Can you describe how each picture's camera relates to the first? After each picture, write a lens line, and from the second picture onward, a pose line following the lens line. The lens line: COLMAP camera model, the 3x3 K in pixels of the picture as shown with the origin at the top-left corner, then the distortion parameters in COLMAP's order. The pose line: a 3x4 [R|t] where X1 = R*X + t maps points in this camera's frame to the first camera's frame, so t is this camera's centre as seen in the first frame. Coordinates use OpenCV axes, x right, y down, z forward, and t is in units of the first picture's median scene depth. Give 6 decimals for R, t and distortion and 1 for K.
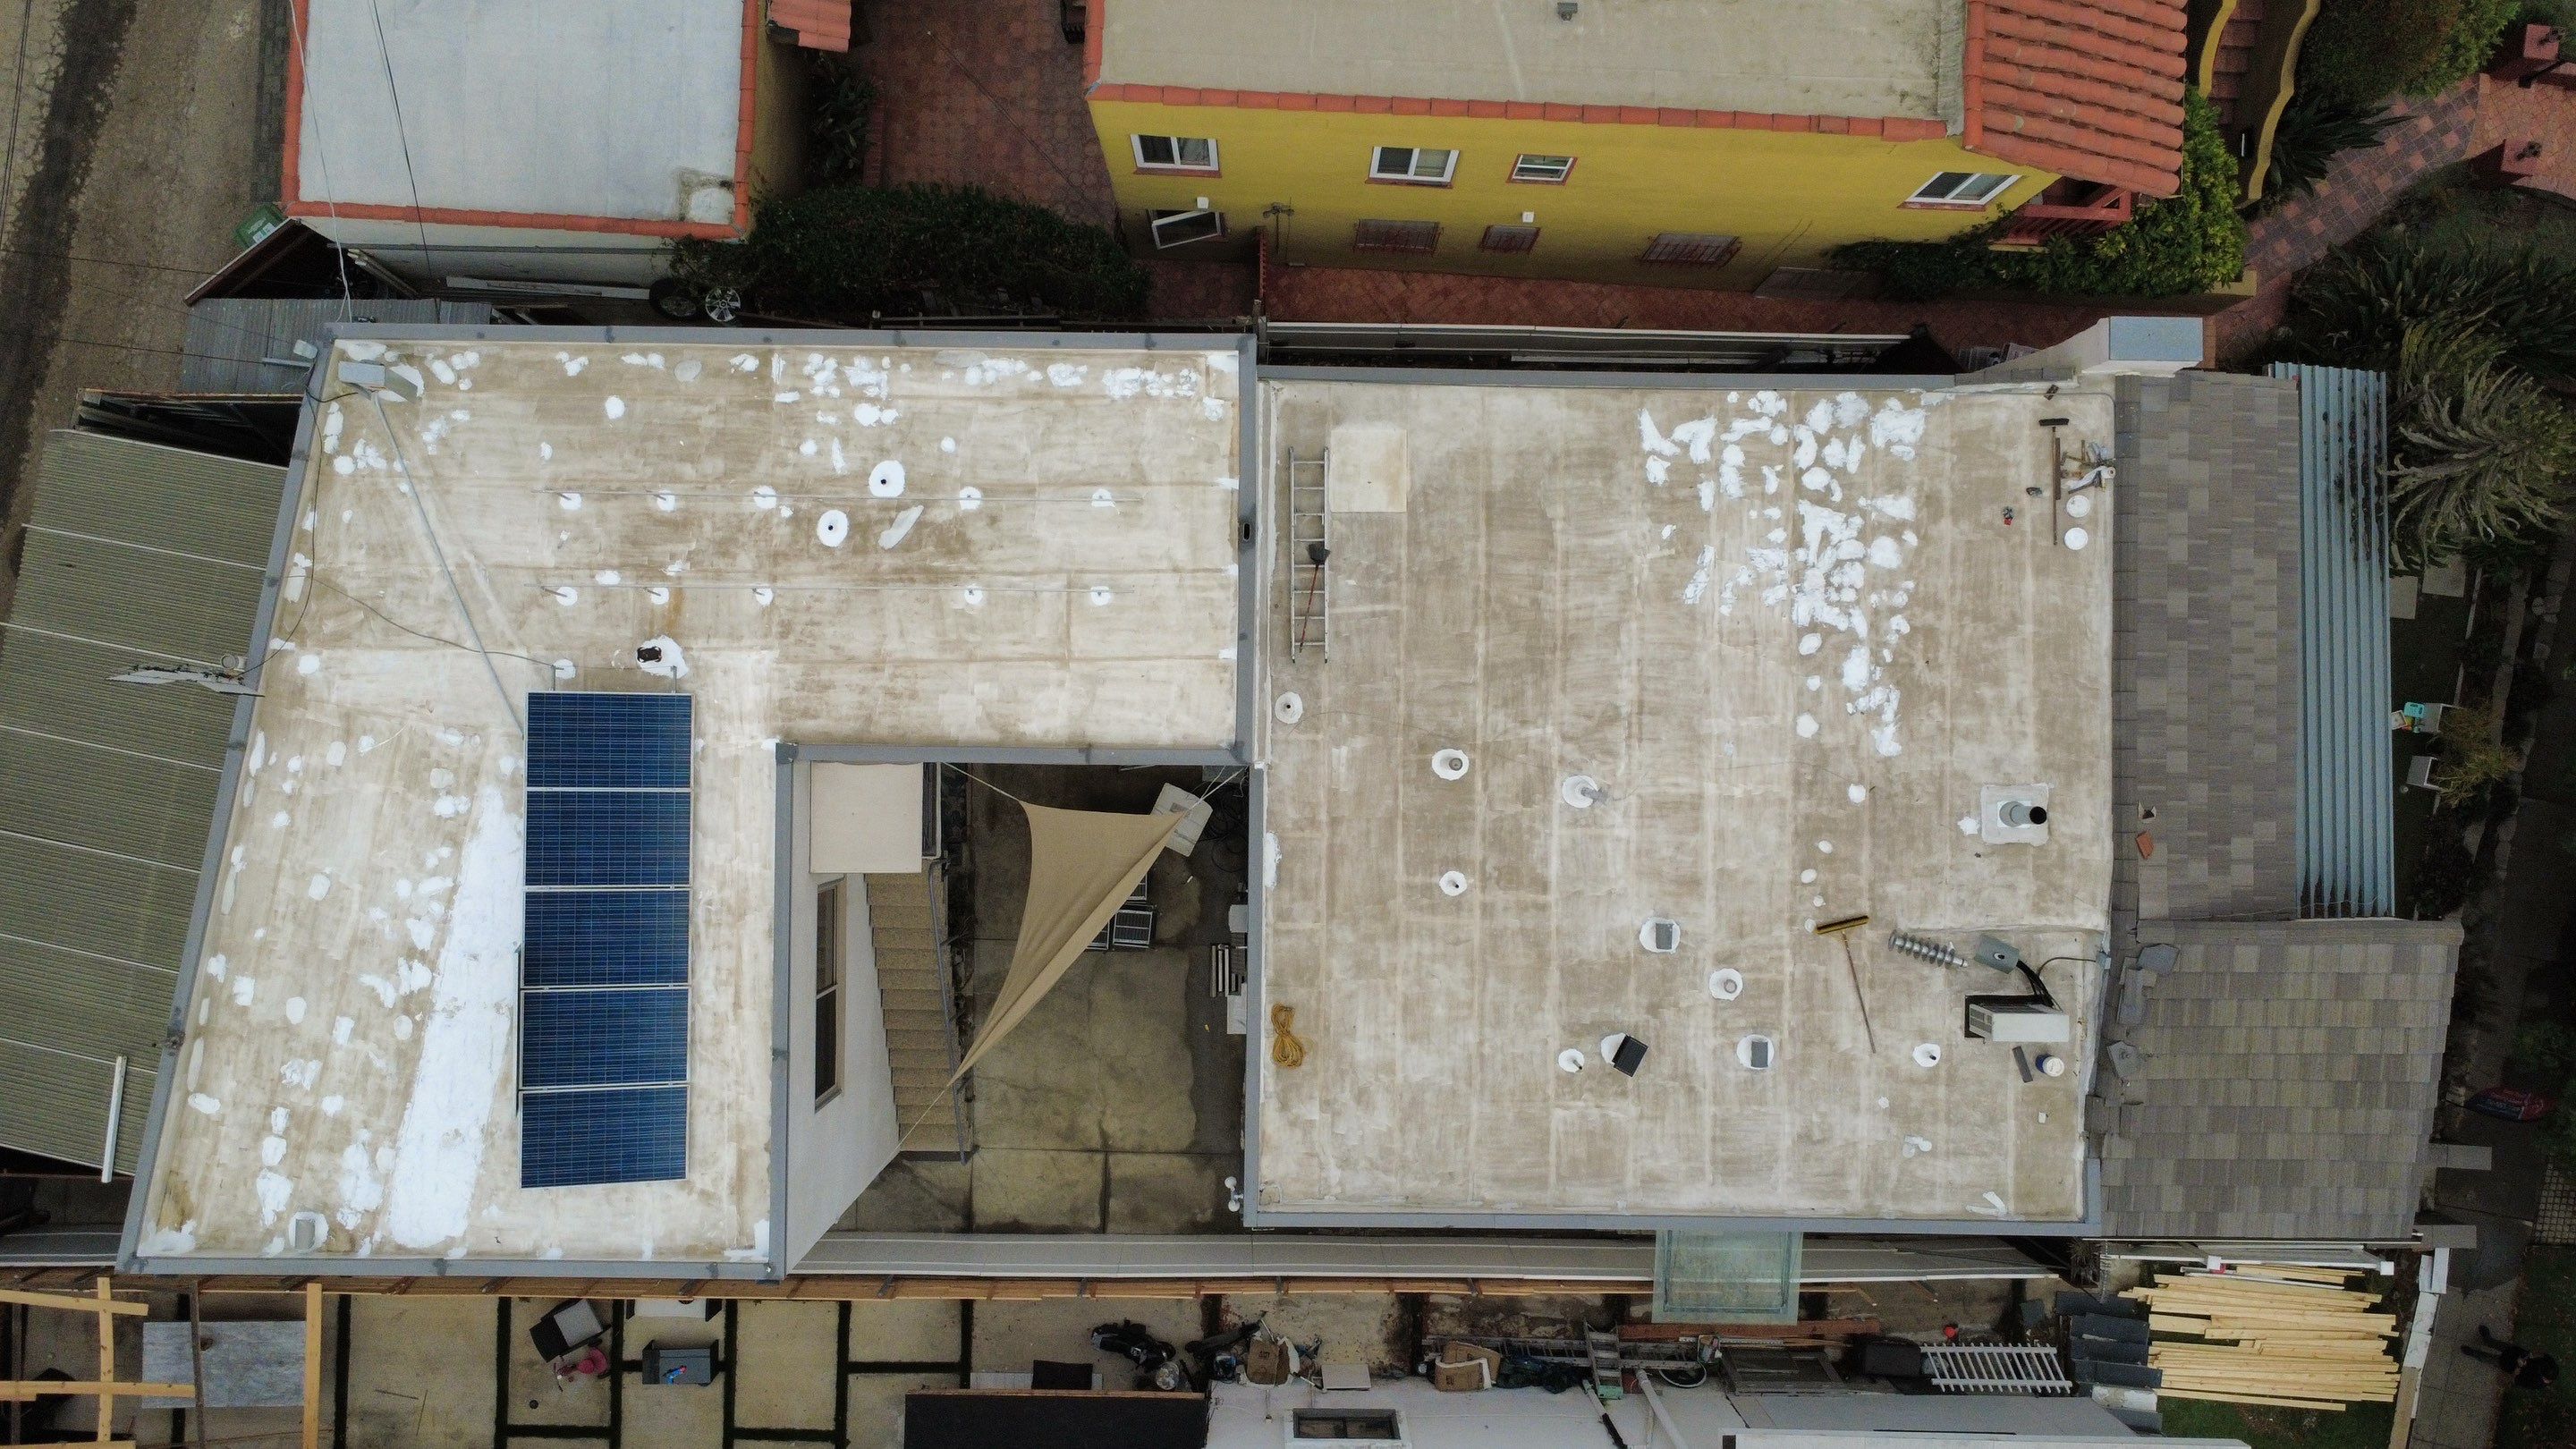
lens RADIAL K [[1882.6, 0, 1292.4], [0, 1882.6, 726.3], [0, 0, 1]] dist [-0.003872, -0.002008]
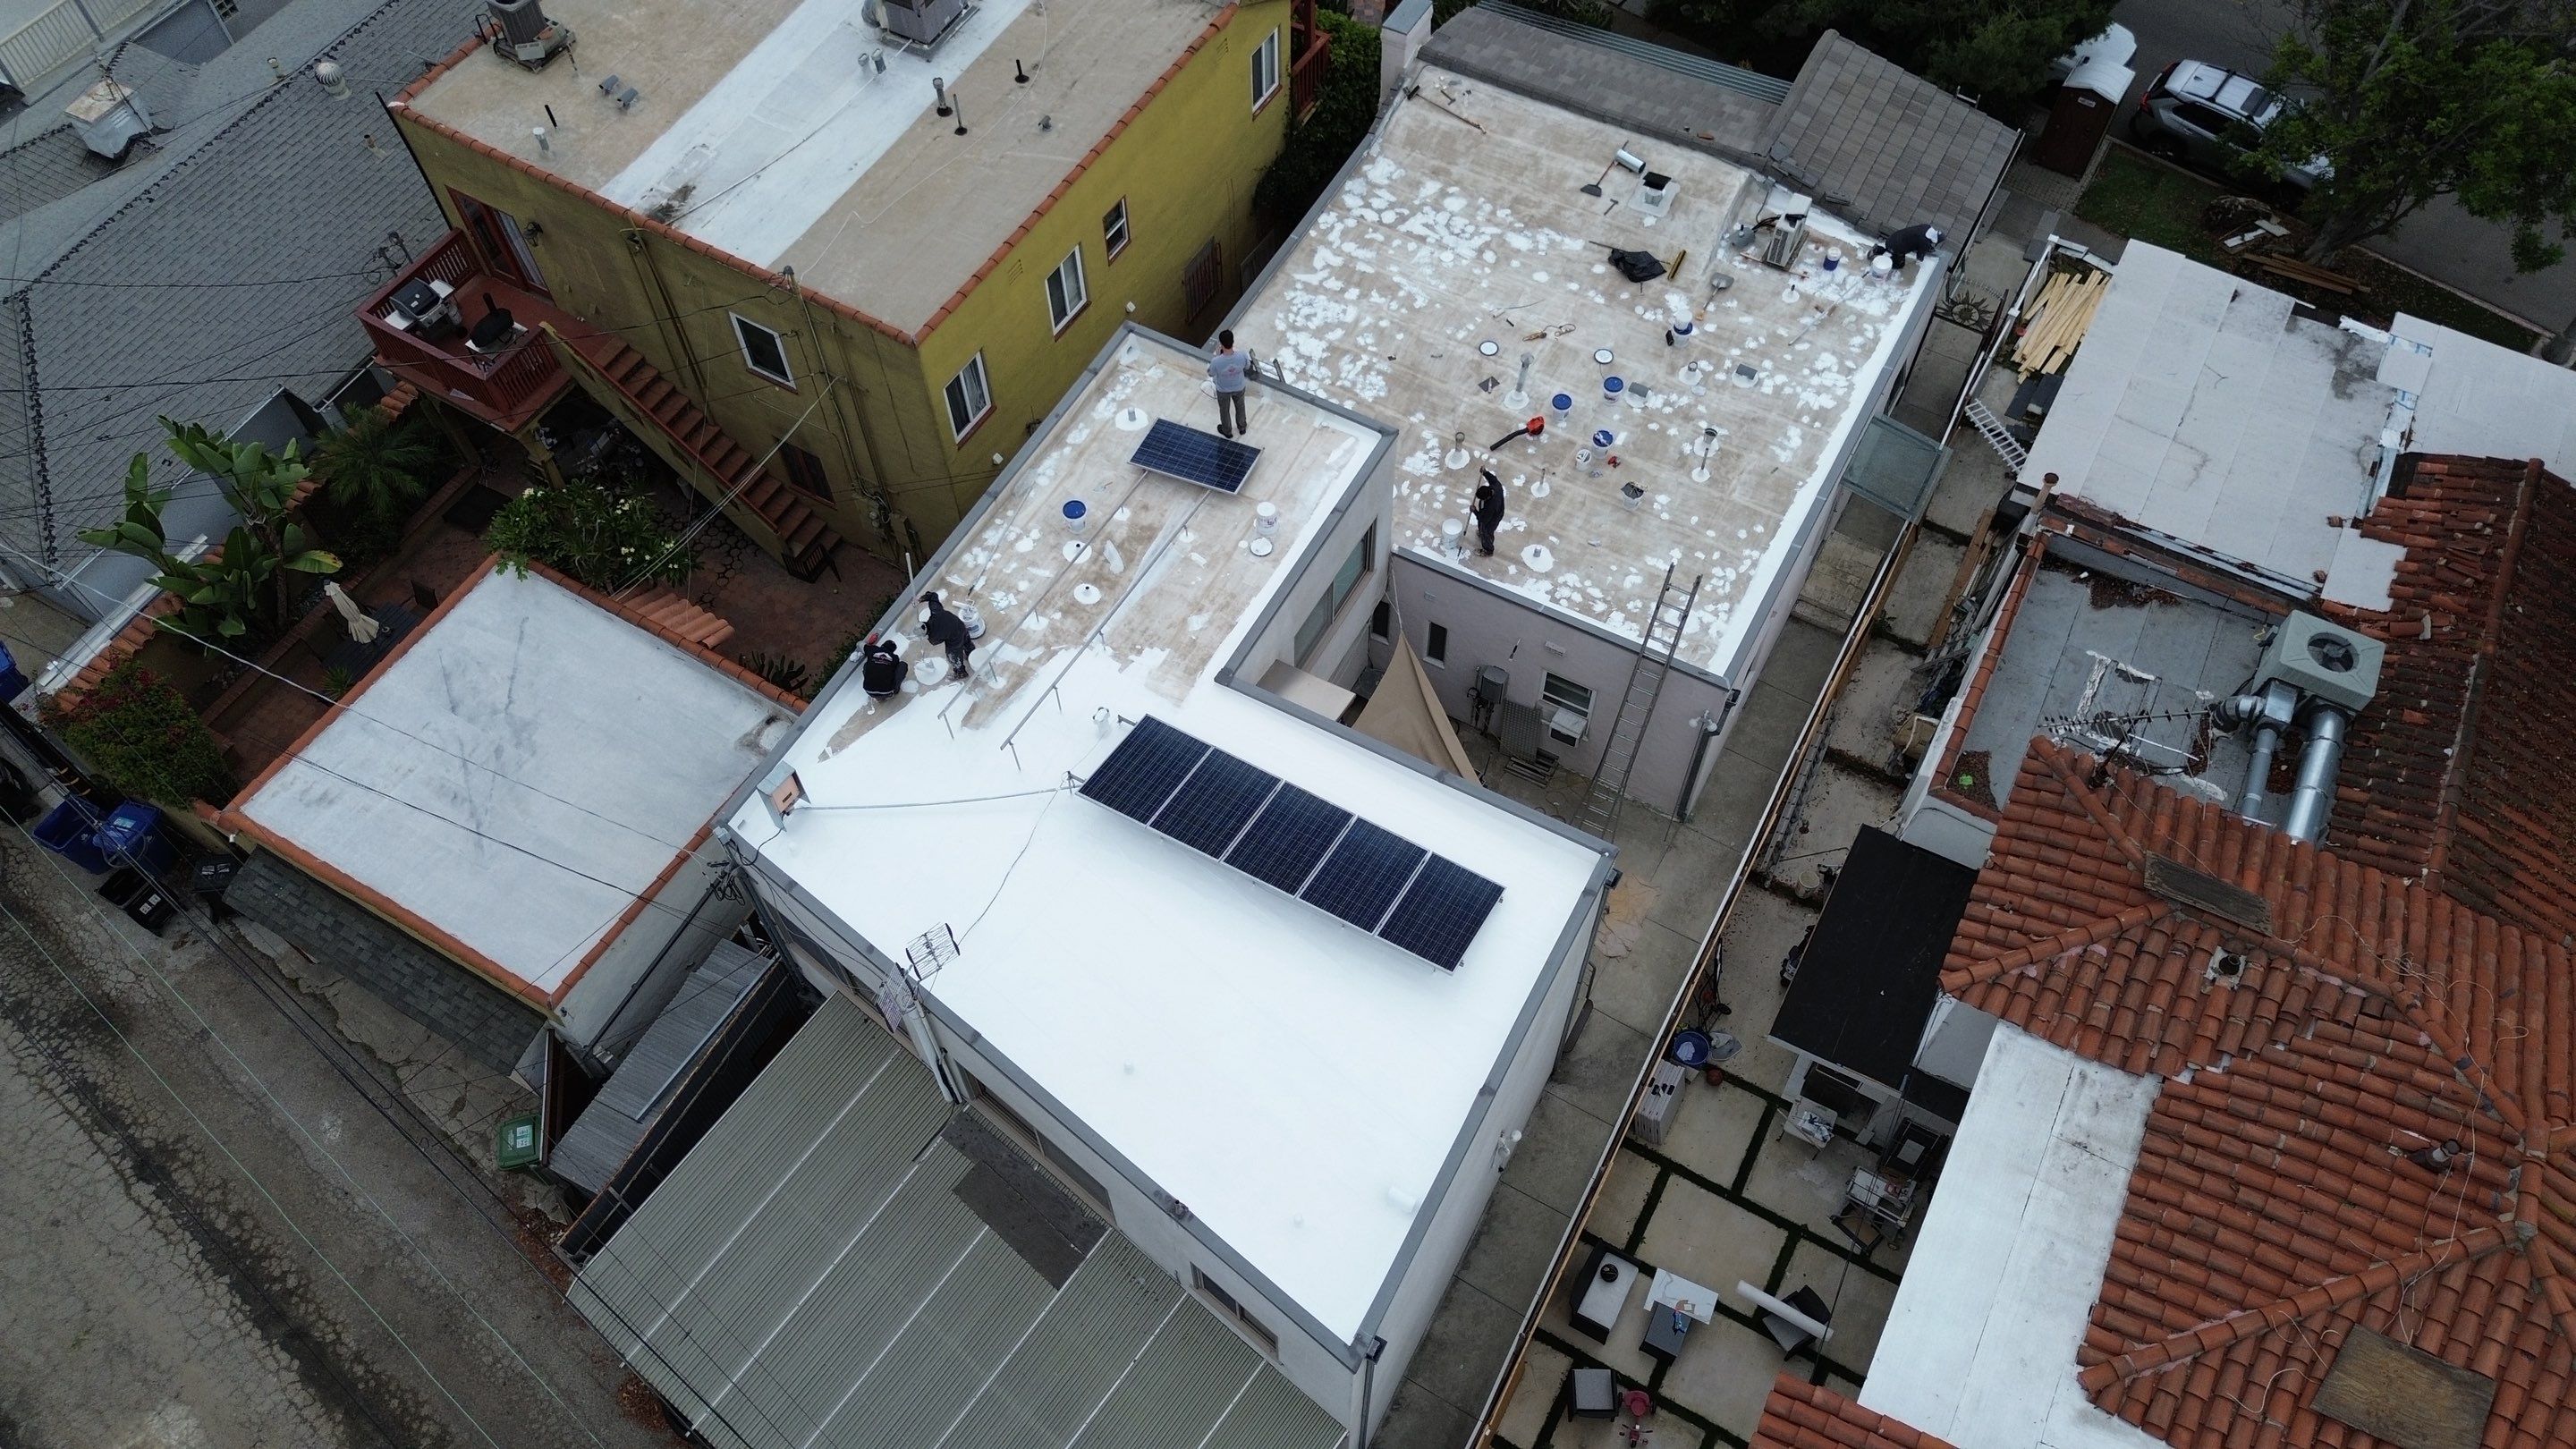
lens RADIAL K [[1842.8, 0, 1287.6], [0, 1842.8, 727.5], [0, 0, 1]] dist [0.064834, -0.069510]
pose [[0.469728, -0.746238, 0.471682, -0.735132], [0.882794, 0.393720, -0.256241, 0.324907], [0.005506, 0.536762, 0.843716, -0.002898]]
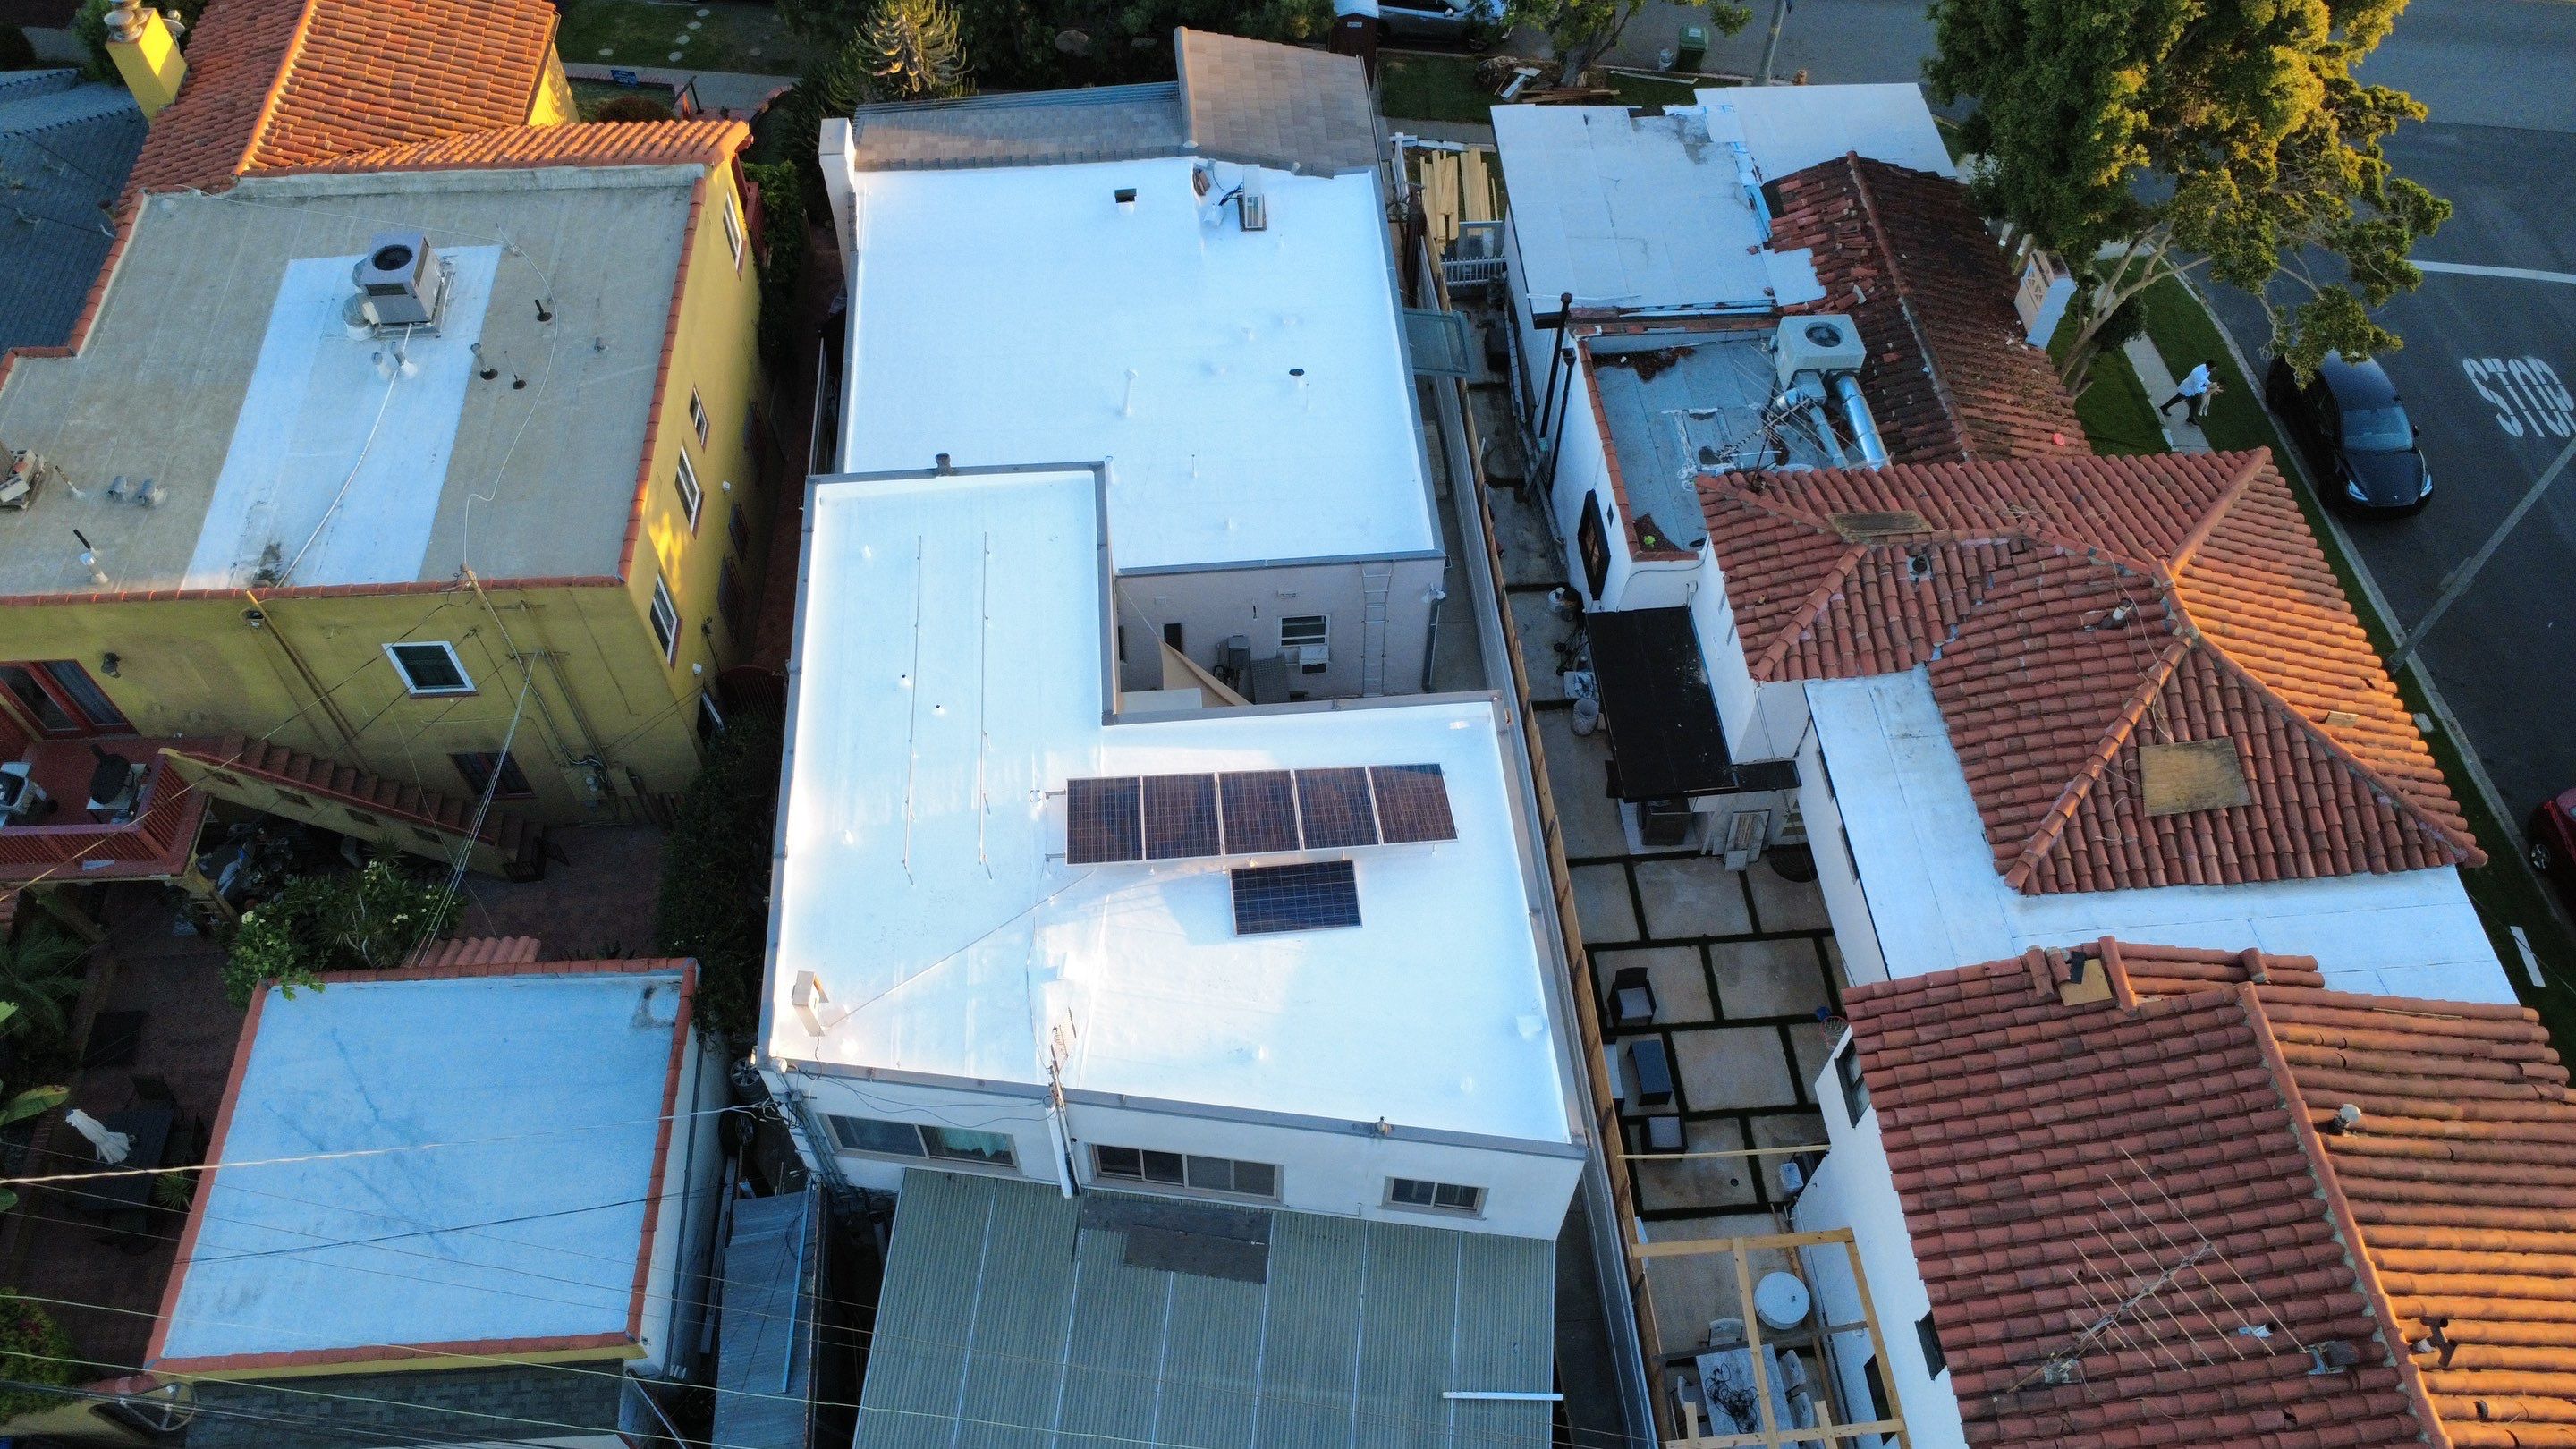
lens RADIAL K [[1882.6, 0, 1292.4], [0, 1882.6, 726.3], [0, 0, 1]] dist [-0.003872, -0.002008]
pose [[-0.097377, -0.816096, 0.569654, -0.904825], [0.994887, -0.064418, 0.077780, 0.033965], [-0.026780, 0.574315, 0.818196, -0.073190]]
